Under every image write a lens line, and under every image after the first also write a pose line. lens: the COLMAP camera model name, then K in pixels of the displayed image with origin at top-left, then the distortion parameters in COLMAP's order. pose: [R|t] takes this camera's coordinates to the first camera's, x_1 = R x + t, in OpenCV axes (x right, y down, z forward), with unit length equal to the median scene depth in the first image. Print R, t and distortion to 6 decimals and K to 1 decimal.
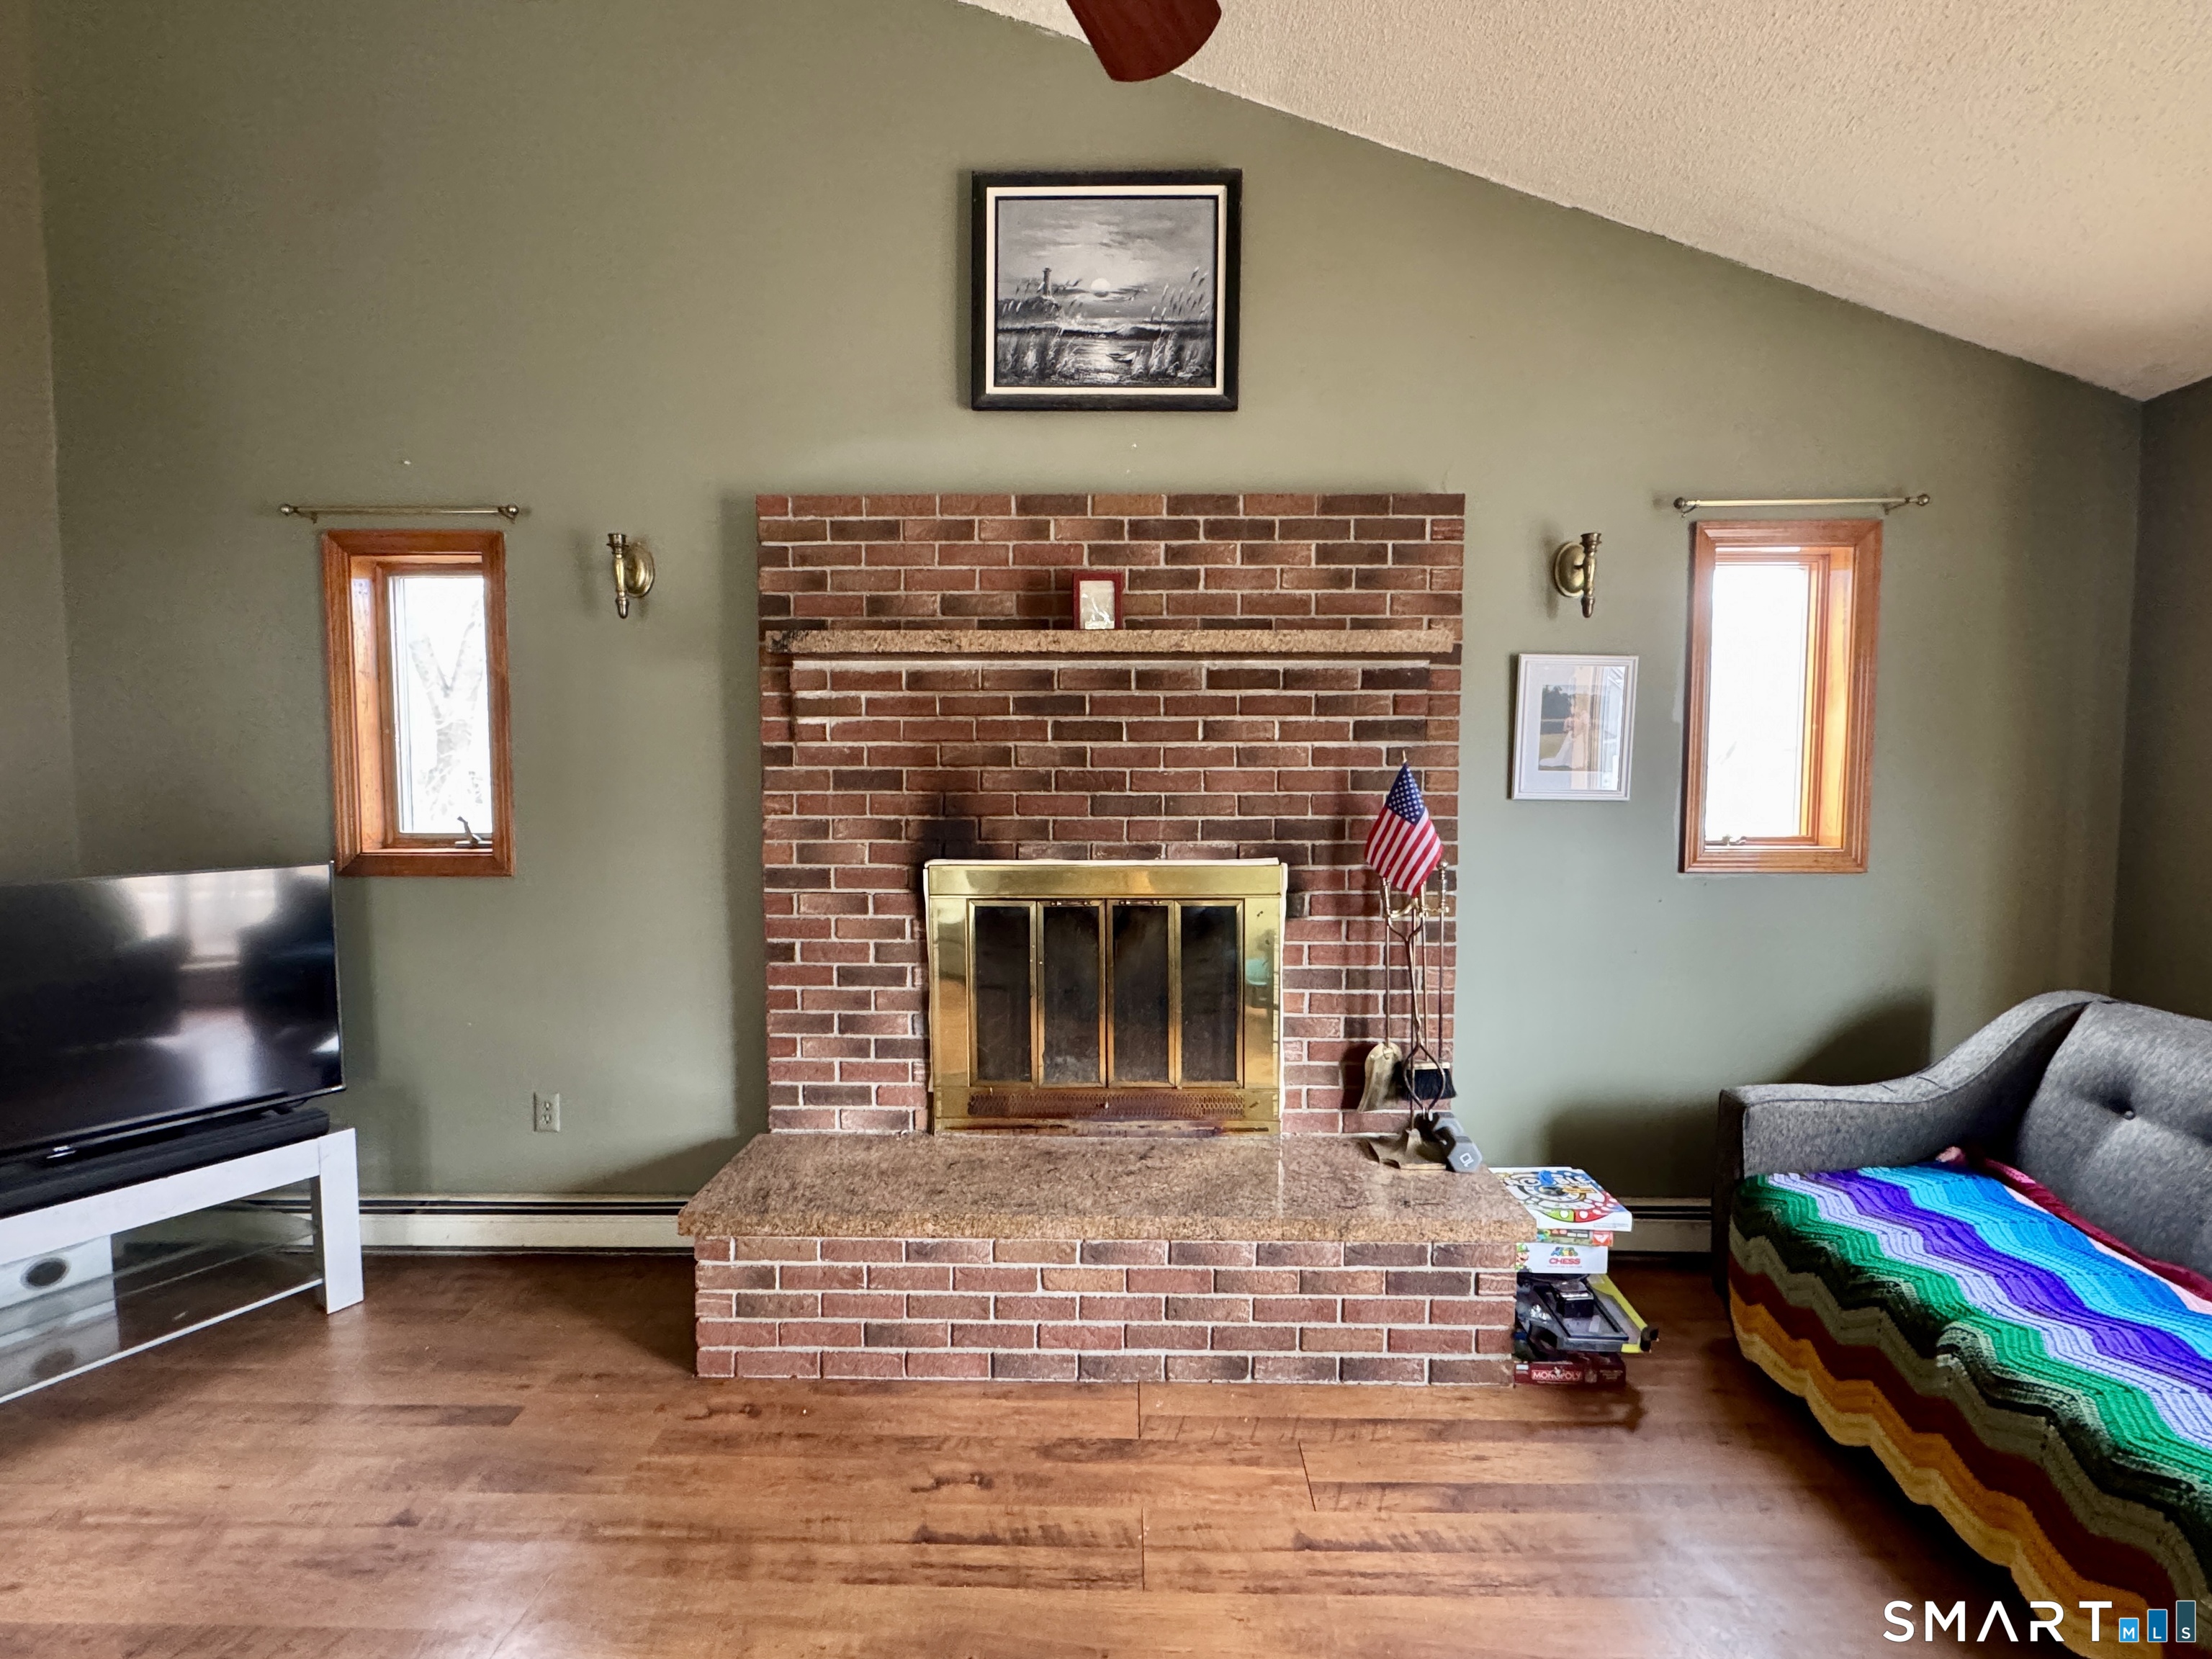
lens RADIAL K [[984.1, 0, 1106.0], [0, 984.1, 829.5], [0, 0, 1]] dist [-0.001082, -0.000408]
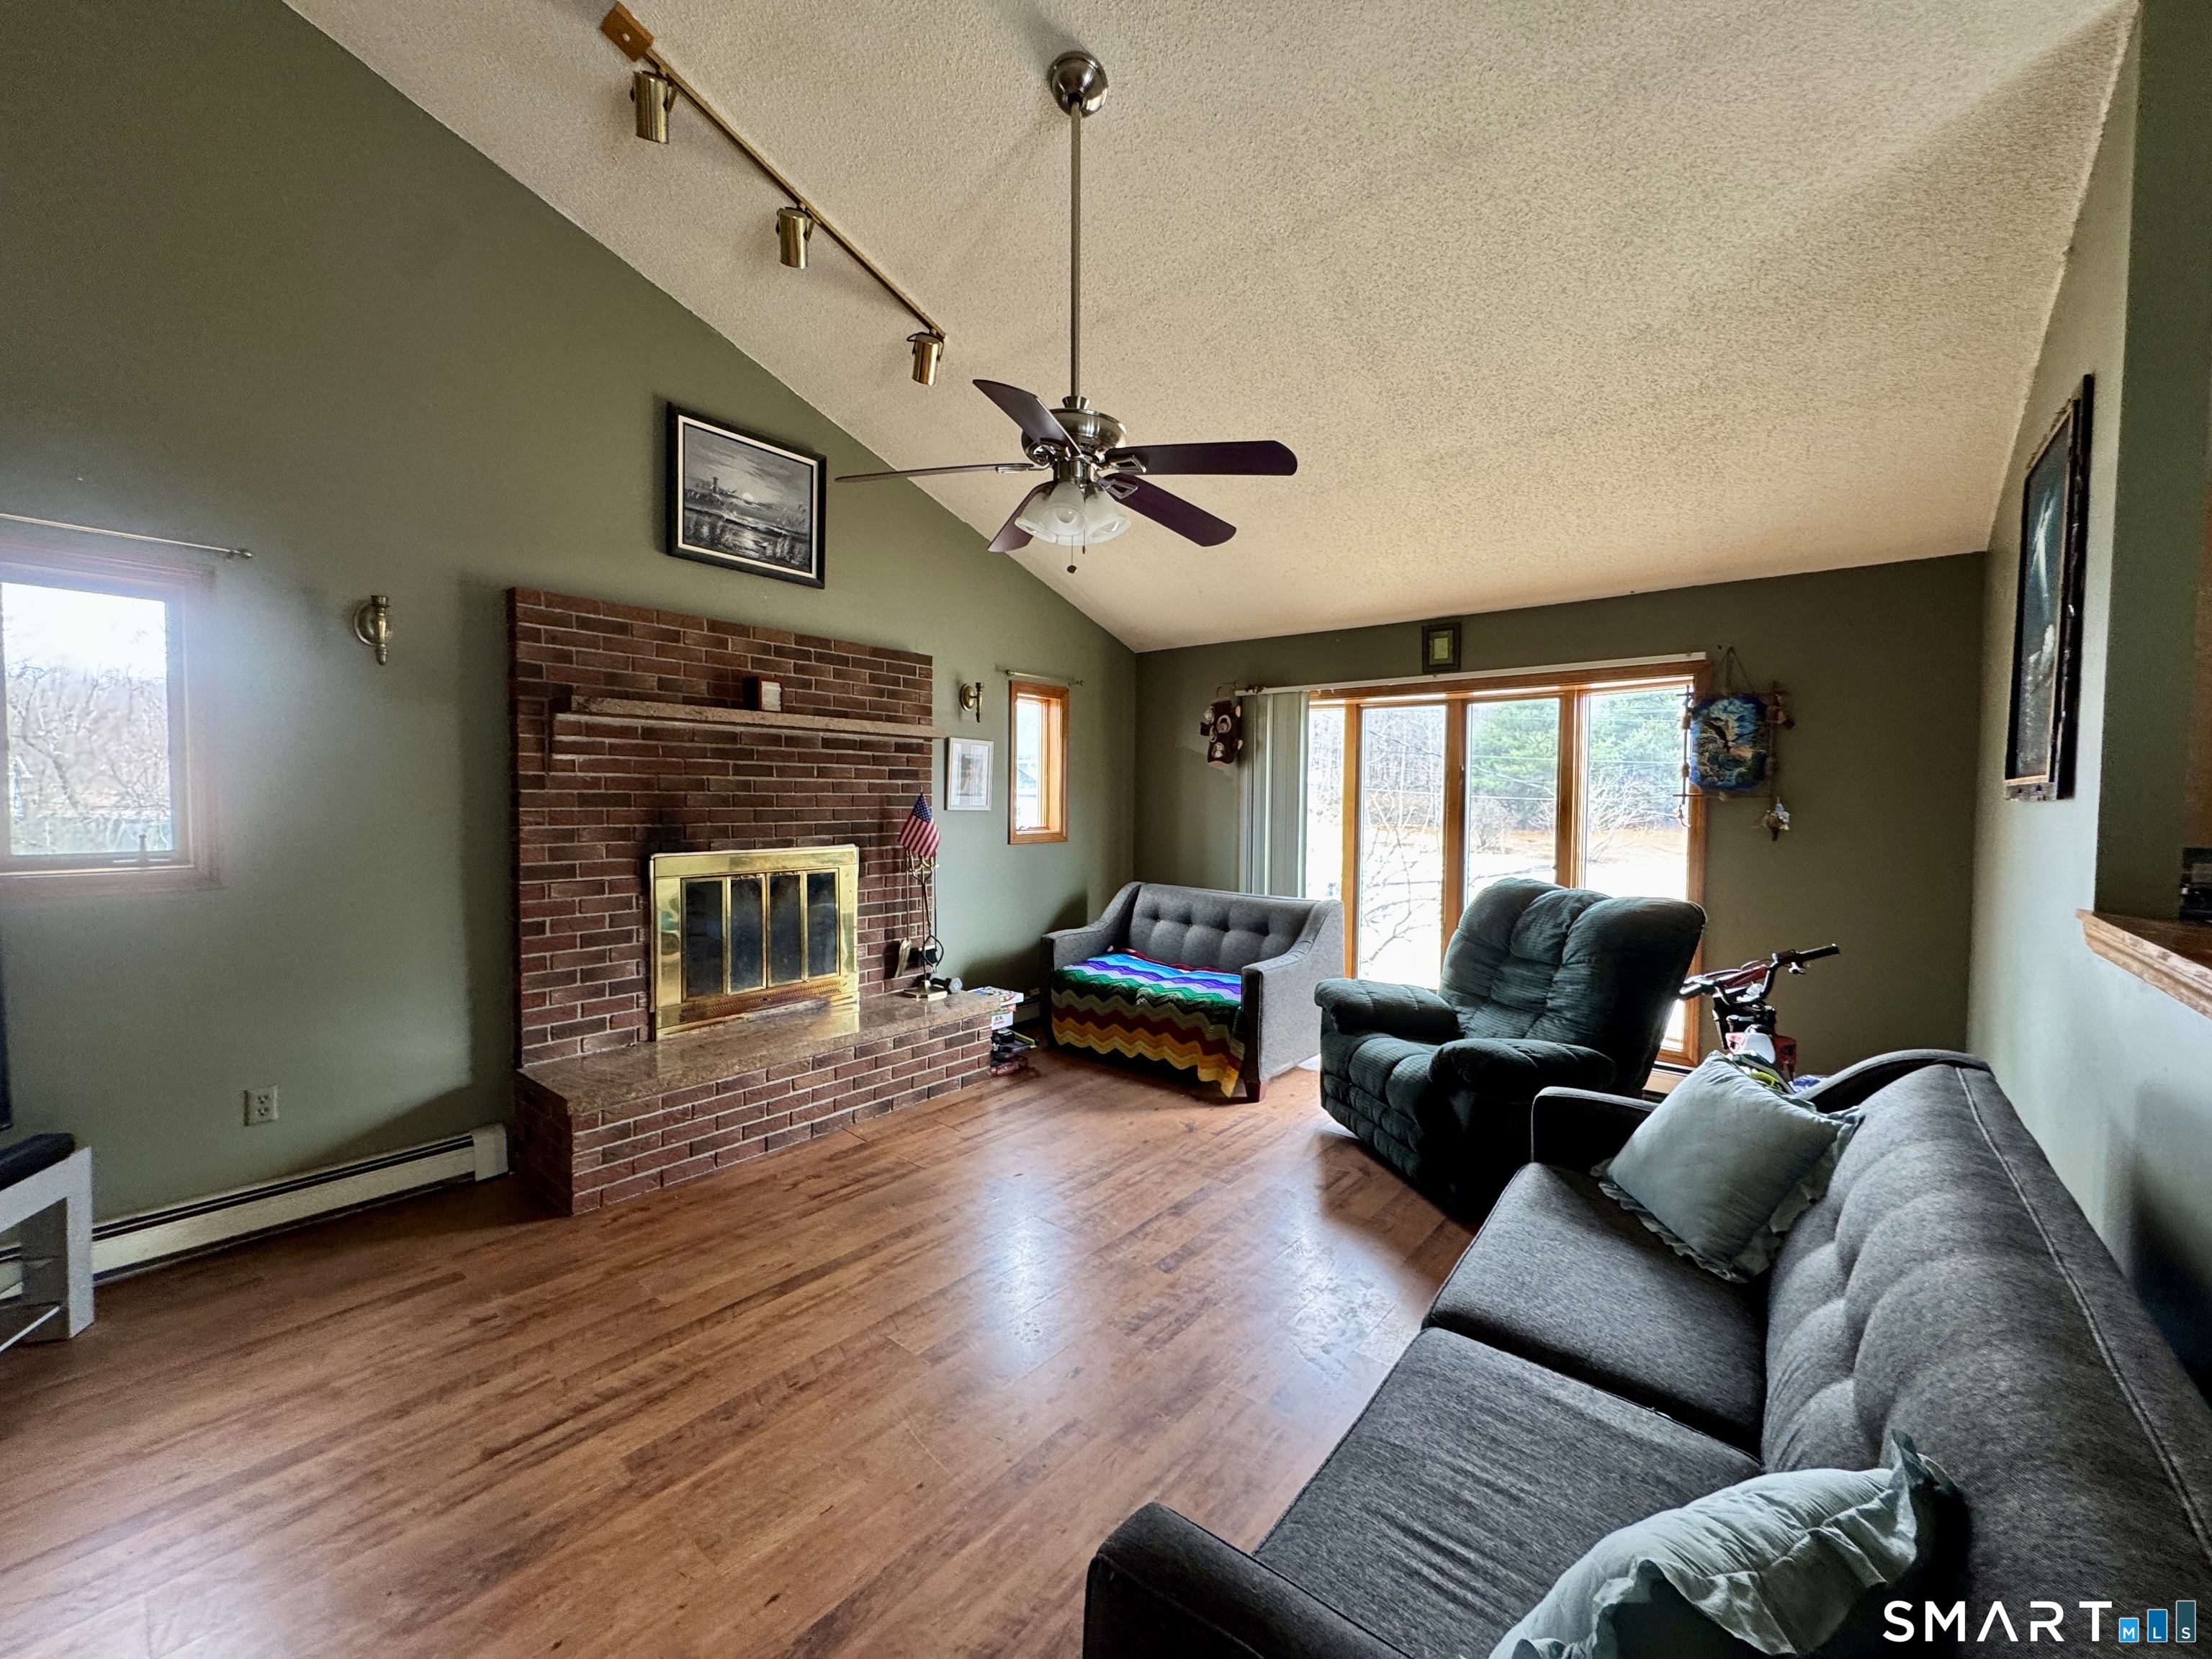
lens RADIAL K [[878.4, 0, 1106.0], [0, 878.4, 829.5], [0, 0, 1]] dist [-0.000578, -0.000249]
pose [[0.627633, -0.024389, 0.778128, -0.786453], [0.034716, 0.999392, 0.003322, 0.013540], [-0.777735, 0.024928, 0.628097, -0.366083]]
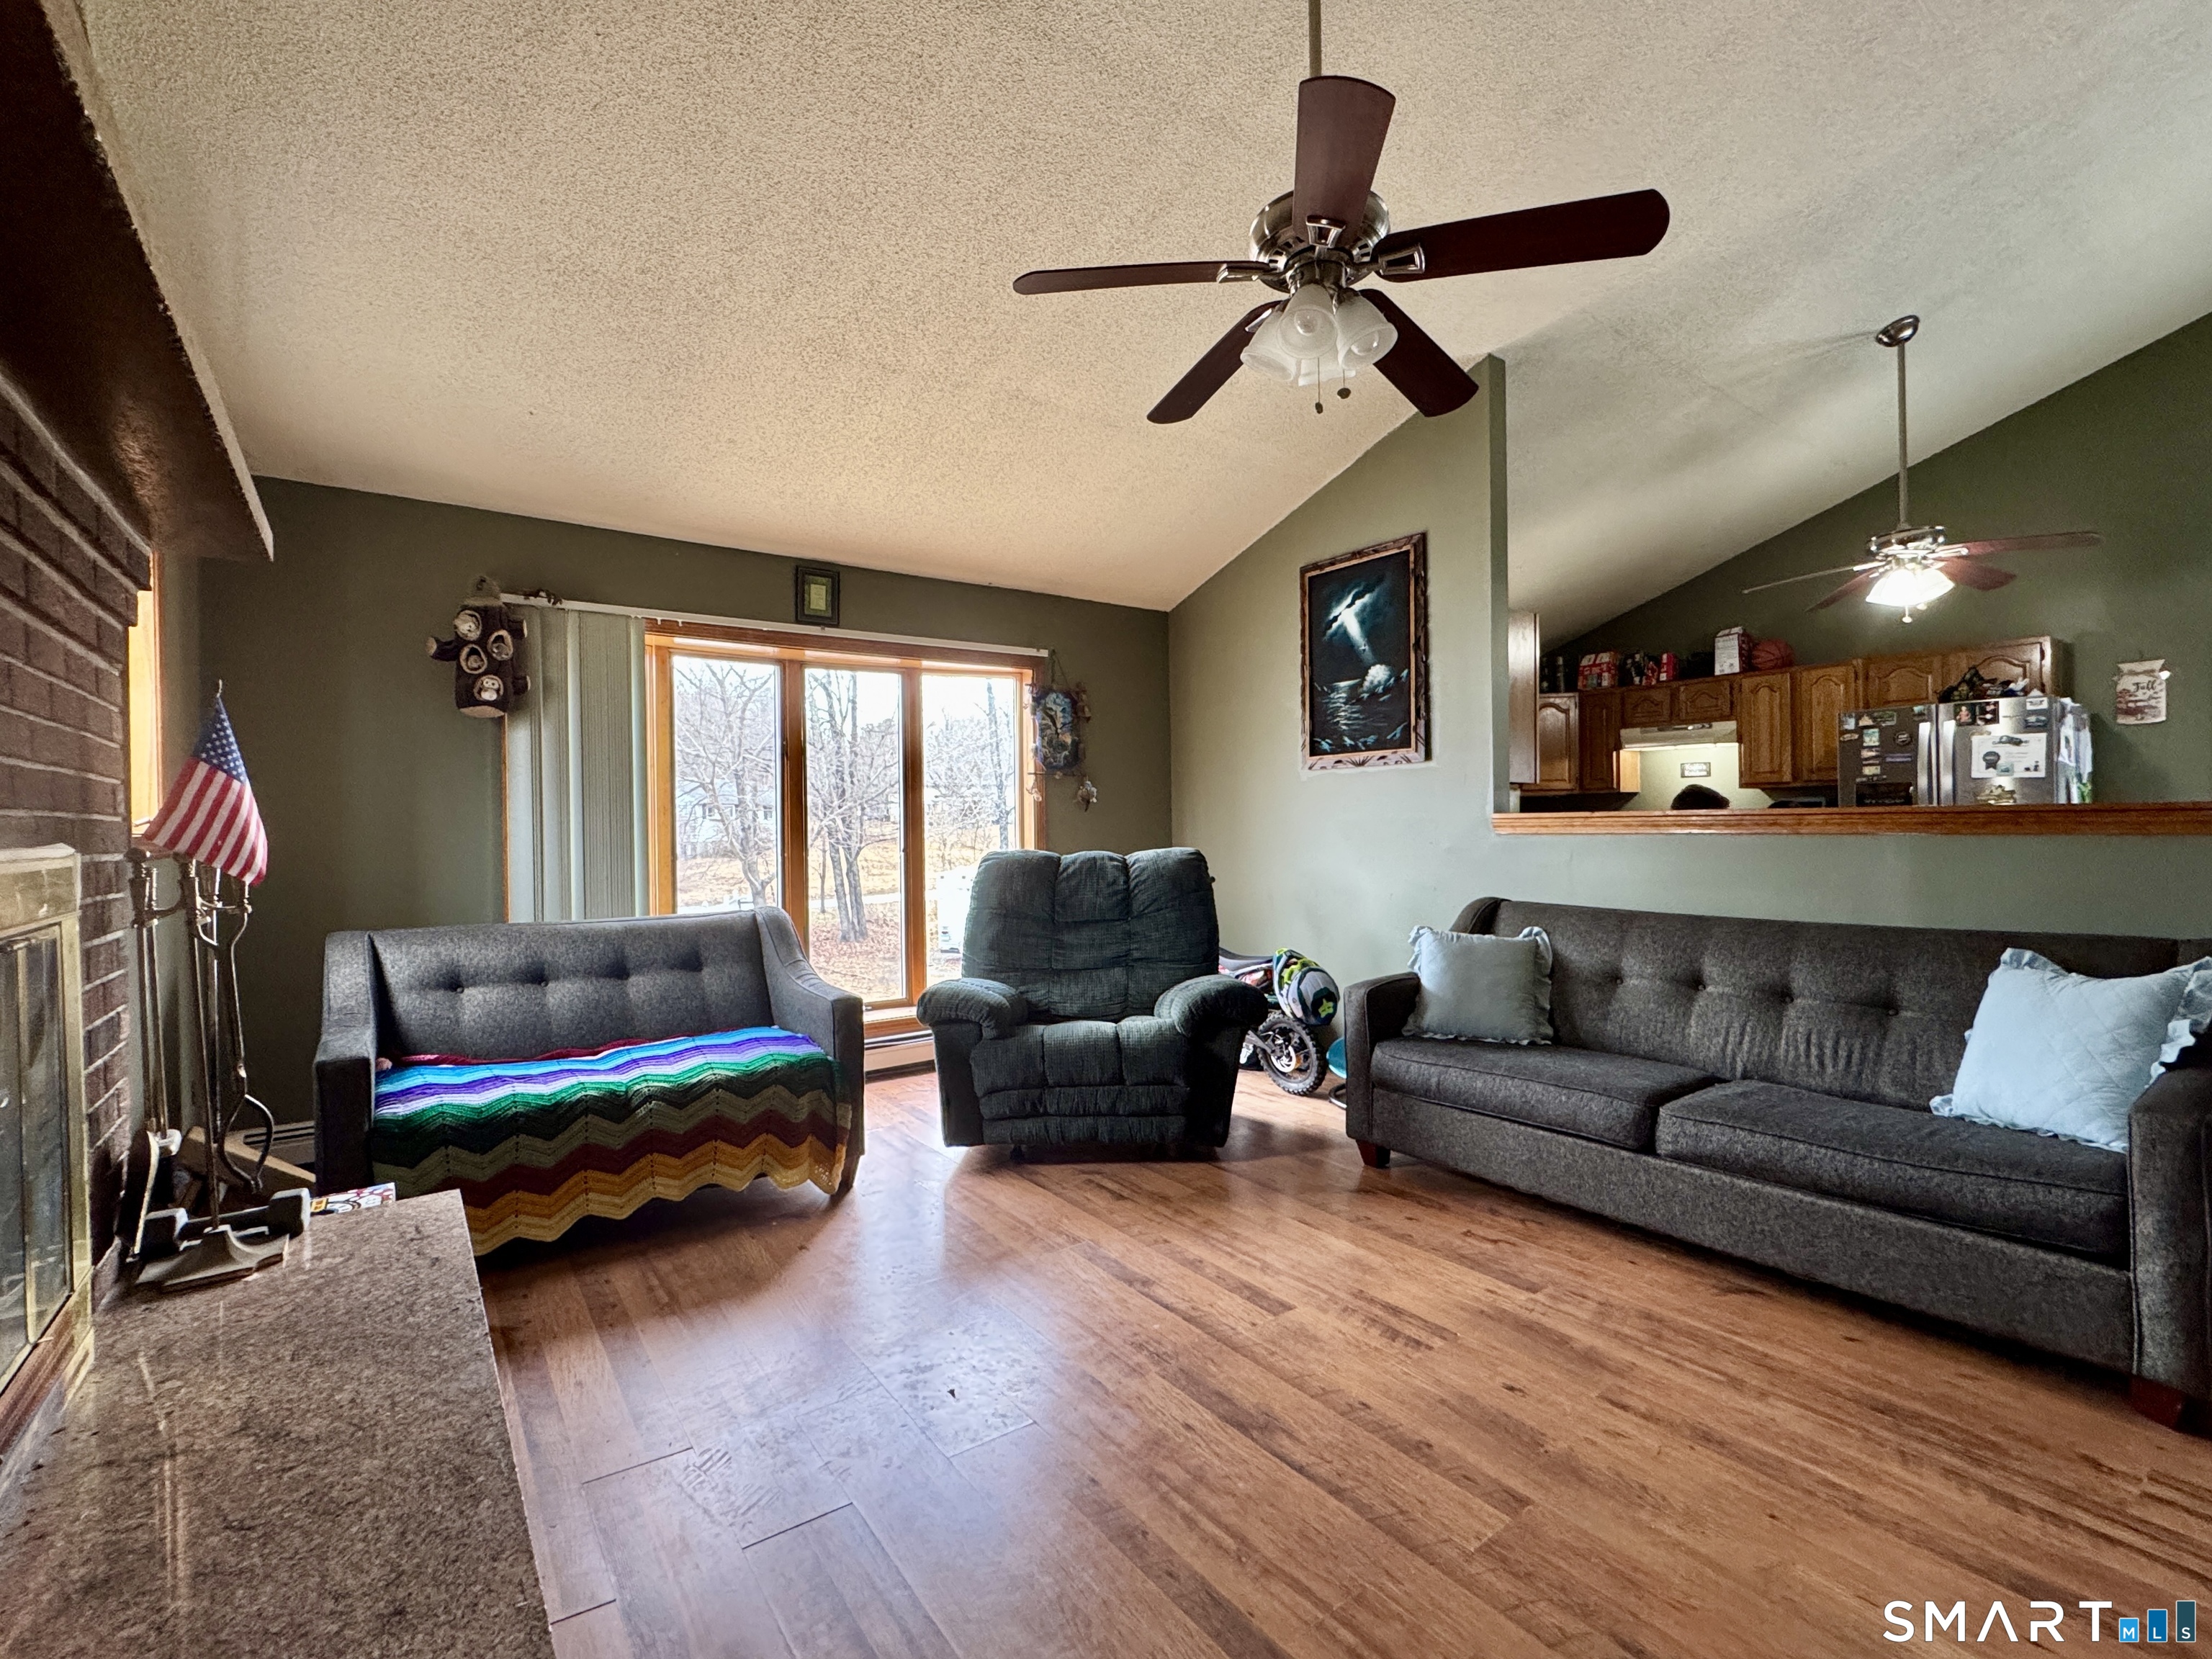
lens RADIAL K [[984.1, 0, 1106.0], [0, 984.1, 829.5], [0, 0, 1]] dist [-0.001082, -0.000408]
pose [[-0.601322, 0.003684, 0.798998, -0.603384], [0.060129, 0.997362, 0.040654, 0.033772], [-0.796741, 0.072489, -0.599958, 0.867539]]
